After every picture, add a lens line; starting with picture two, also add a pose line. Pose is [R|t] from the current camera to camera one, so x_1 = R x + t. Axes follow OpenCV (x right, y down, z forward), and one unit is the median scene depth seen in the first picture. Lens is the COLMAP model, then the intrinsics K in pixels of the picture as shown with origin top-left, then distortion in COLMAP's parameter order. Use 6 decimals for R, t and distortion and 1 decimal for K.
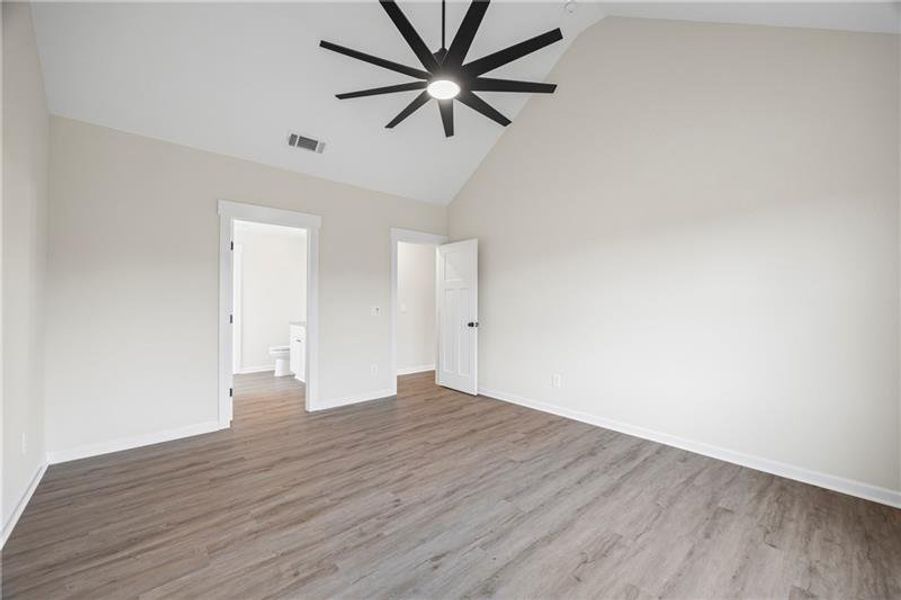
lens RADIAL K [[355.9, 0, 449.8], [0, 355.9, 300.9], [0, 0, 1]] dist [-0.004350, 0.000047]
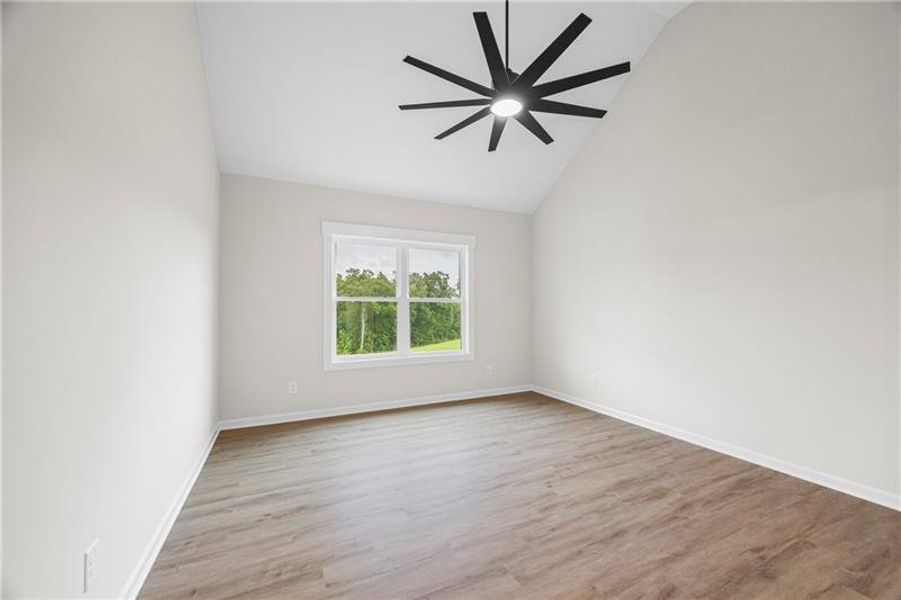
lens RADIAL K [[355.9, 0, 449.0], [0, 355.9, 300.1], [0, 0, 1]] dist [-0.004350, 0.000047]
pose [[-0.961704, 0.005651, 0.274030, -0.143497], [-0.001749, 0.999641, -0.026752, 0.005975], [-0.274083, -0.026206, -0.961349, 2.043334]]
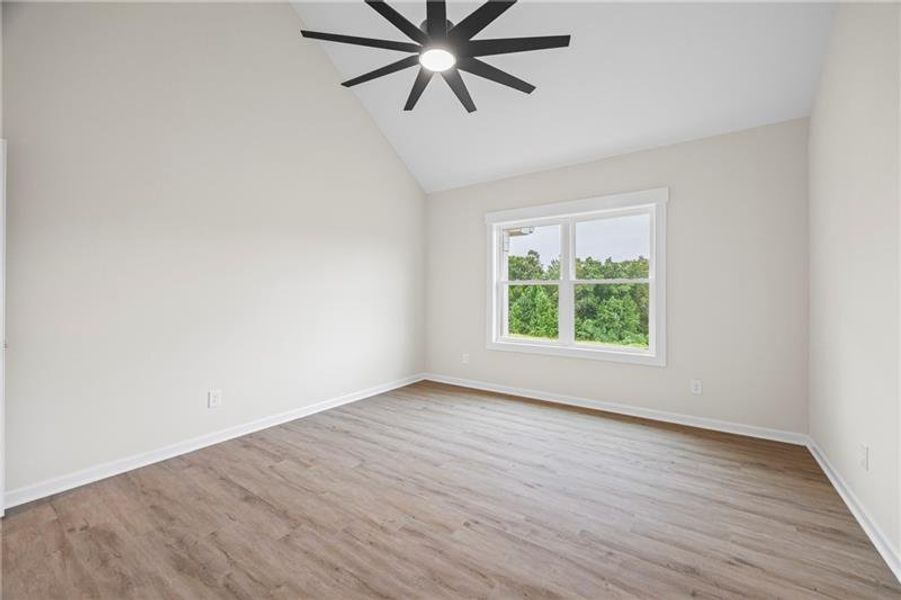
lens RADIAL K [[355.9, 0, 456.2], [0, 355.9, 294.8], [0, 0, 1]] dist [-0.004350, 0.000047]
pose [[-0.245178, -0.009168, 0.969435, -0.910231], [-0.005761, 0.999951, 0.008000, -0.001057], [-0.969461, -0.003624, -0.245219, 1.161884]]
